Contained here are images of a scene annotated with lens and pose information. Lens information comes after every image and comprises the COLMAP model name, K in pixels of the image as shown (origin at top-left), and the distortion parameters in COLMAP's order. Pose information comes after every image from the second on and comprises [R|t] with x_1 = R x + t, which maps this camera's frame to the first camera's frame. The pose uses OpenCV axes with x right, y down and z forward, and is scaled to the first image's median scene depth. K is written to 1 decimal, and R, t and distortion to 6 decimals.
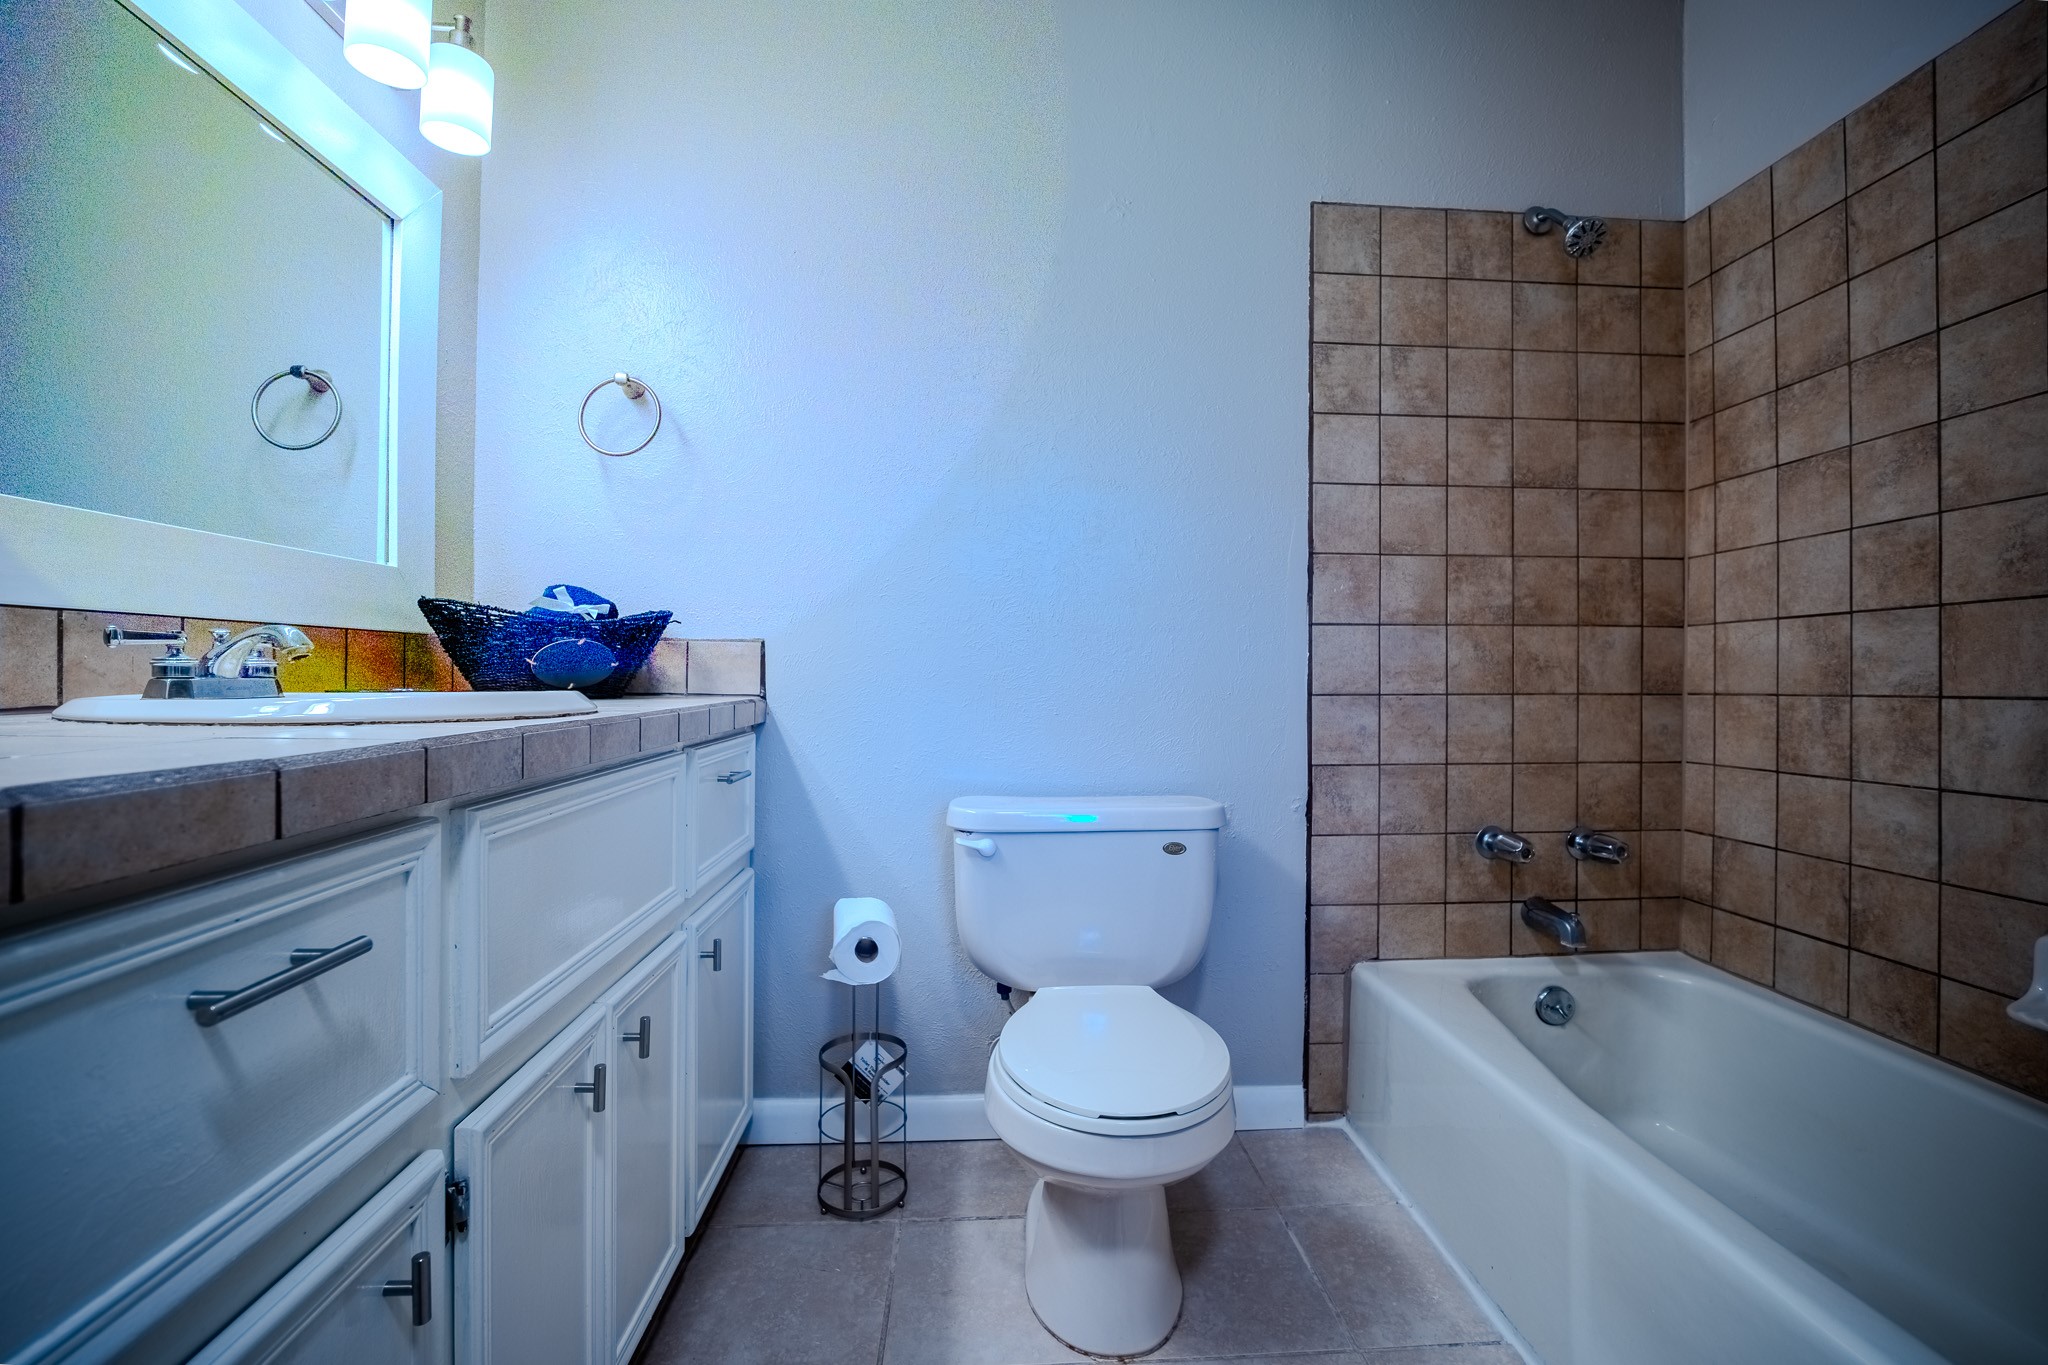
lens RADIAL K [[910.9, 0, 1029.4], [0, 910.9, 675.6], [0, 0, 1]] dist [-0.016185, 0.002888]
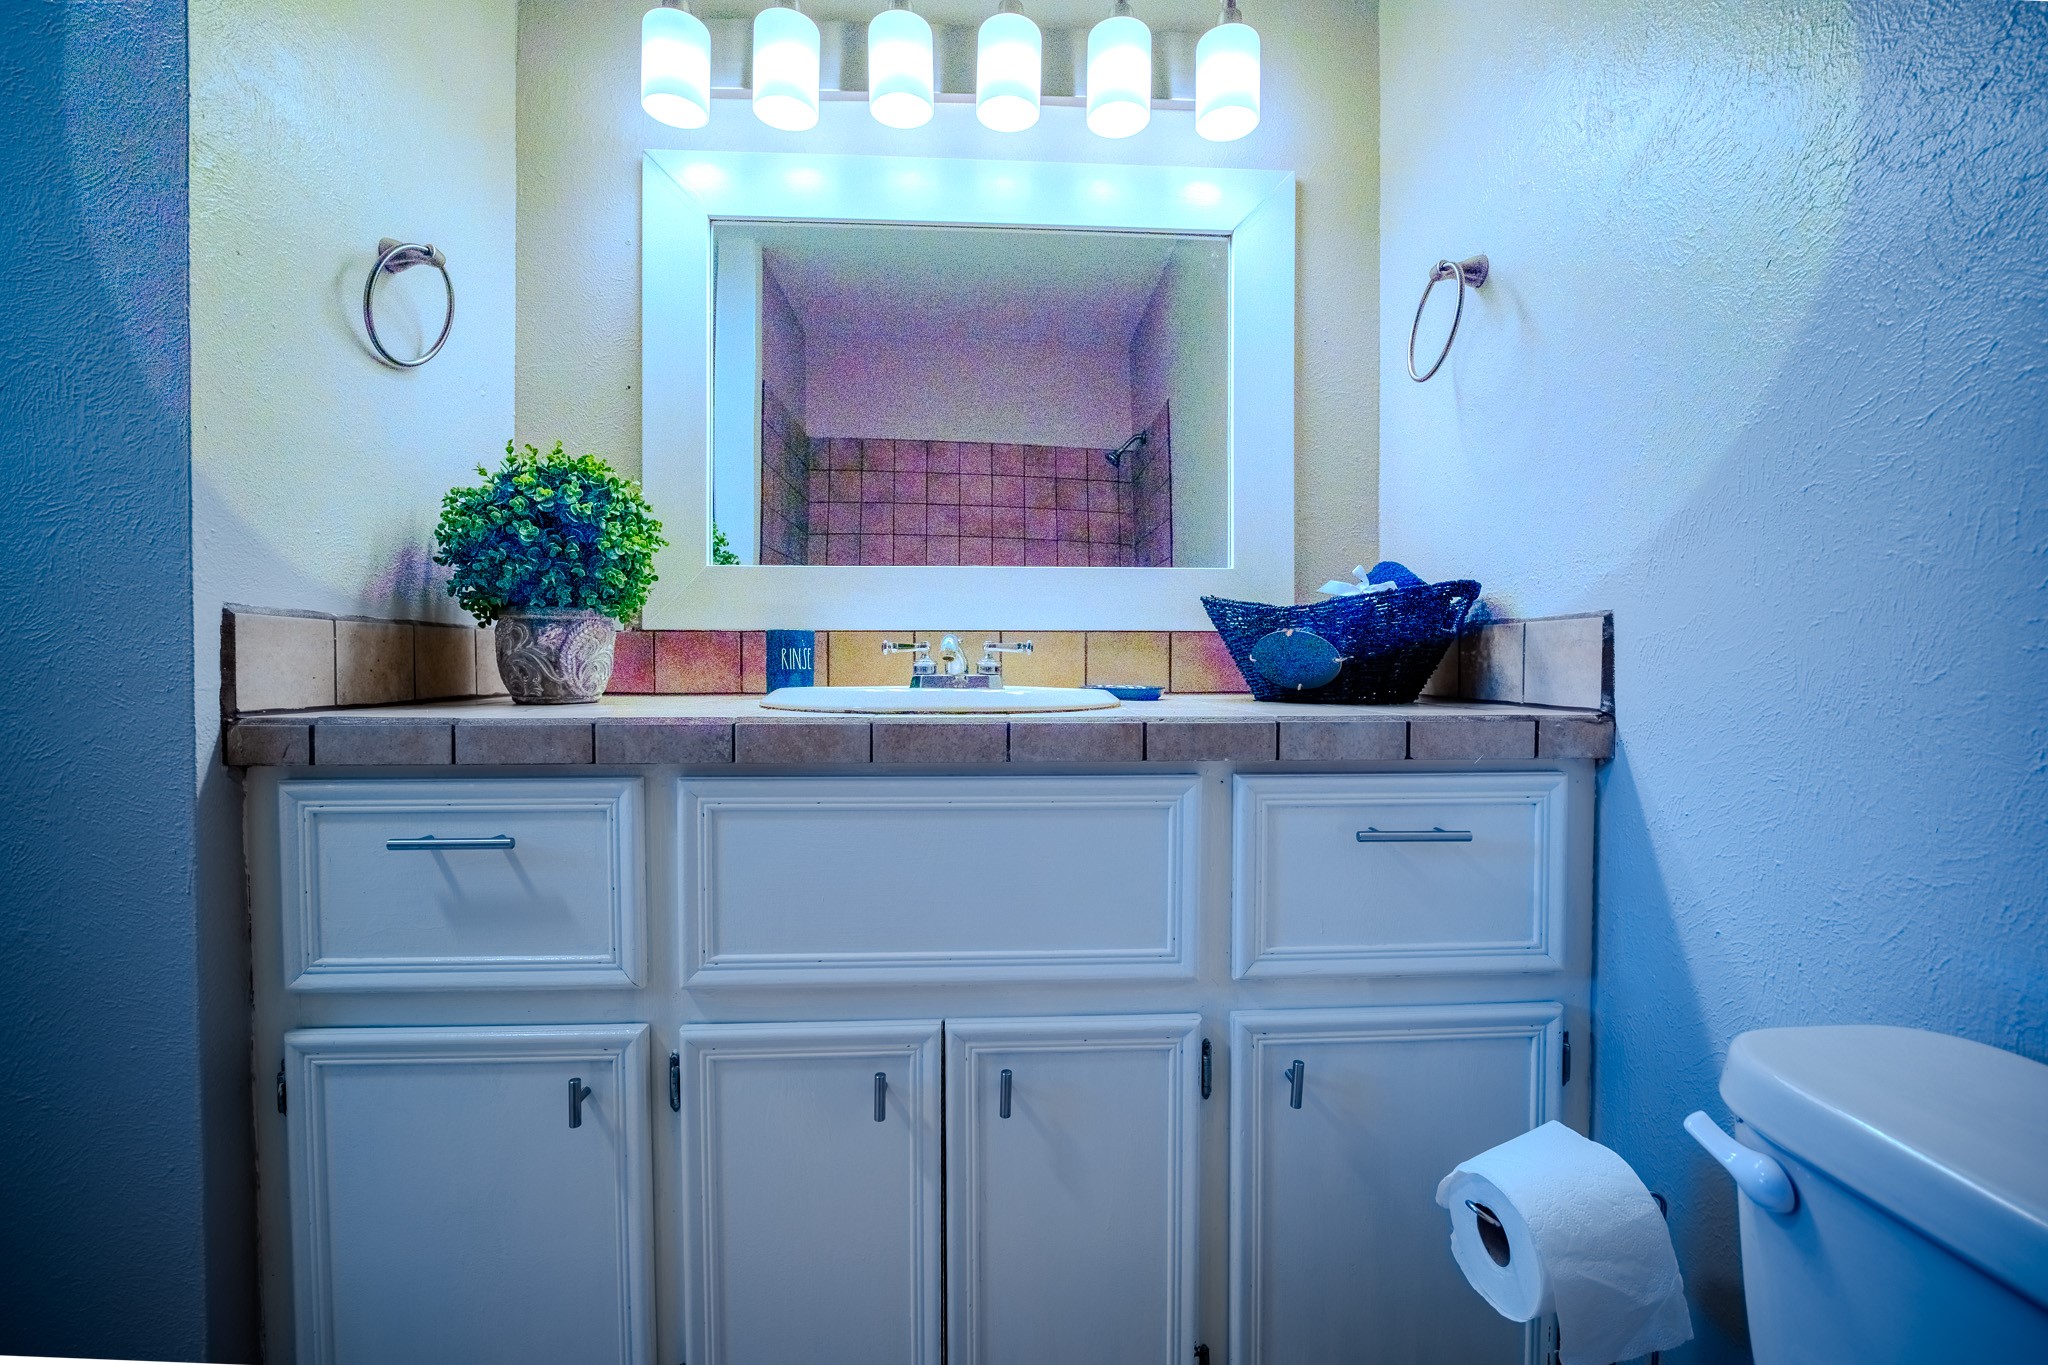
lens RADIAL K [[910.9, 0, 1028.7], [0, 910.9, 675.7], [0, 0, 1]] dist [-0.016185, 0.002888]
pose [[-0.017904, 0.002092, -0.999838, 0.357223], [-0.004409, 0.999988, 0.002171, 0.000296], [0.999830, 0.004447, -0.017894, 0.847358]]
